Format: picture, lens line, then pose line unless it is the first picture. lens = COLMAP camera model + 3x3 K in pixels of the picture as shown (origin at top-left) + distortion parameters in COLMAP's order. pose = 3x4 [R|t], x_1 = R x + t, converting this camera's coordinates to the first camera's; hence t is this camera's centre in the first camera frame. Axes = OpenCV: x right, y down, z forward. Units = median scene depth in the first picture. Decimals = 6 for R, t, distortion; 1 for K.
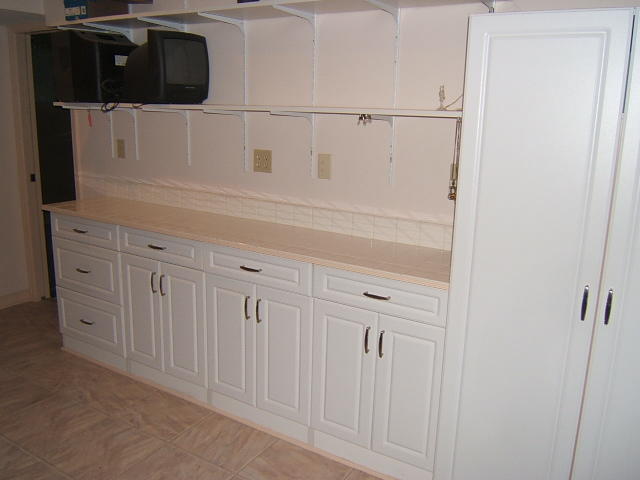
lens RADIAL K [[559.1, 0, 319.2], [0, 559.1, 231.7], [0, 0, 1]] dist [-0.042499, -0.011757]
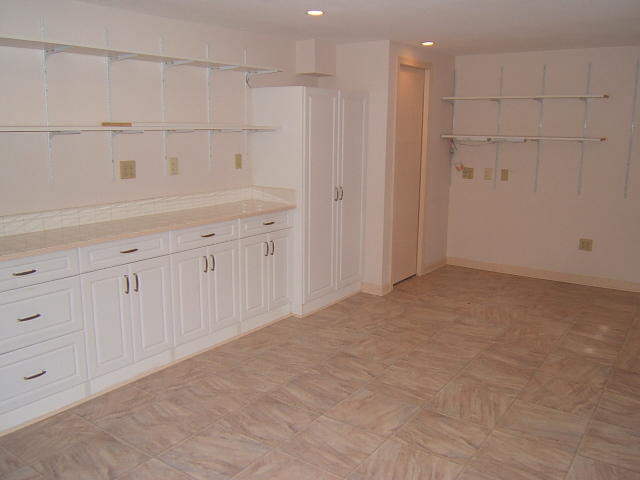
lens RADIAL K [[559.1, 0, 319.2], [0, 559.1, 231.7], [0, 0, 1]] dist [-0.042499, -0.011757]
pose [[0.096365, -0.231581, 0.968031, -1.407102], [0.207603, 0.955844, 0.207999, -0.178697], [-0.973455, 0.180923, 0.140187, 0.463349]]
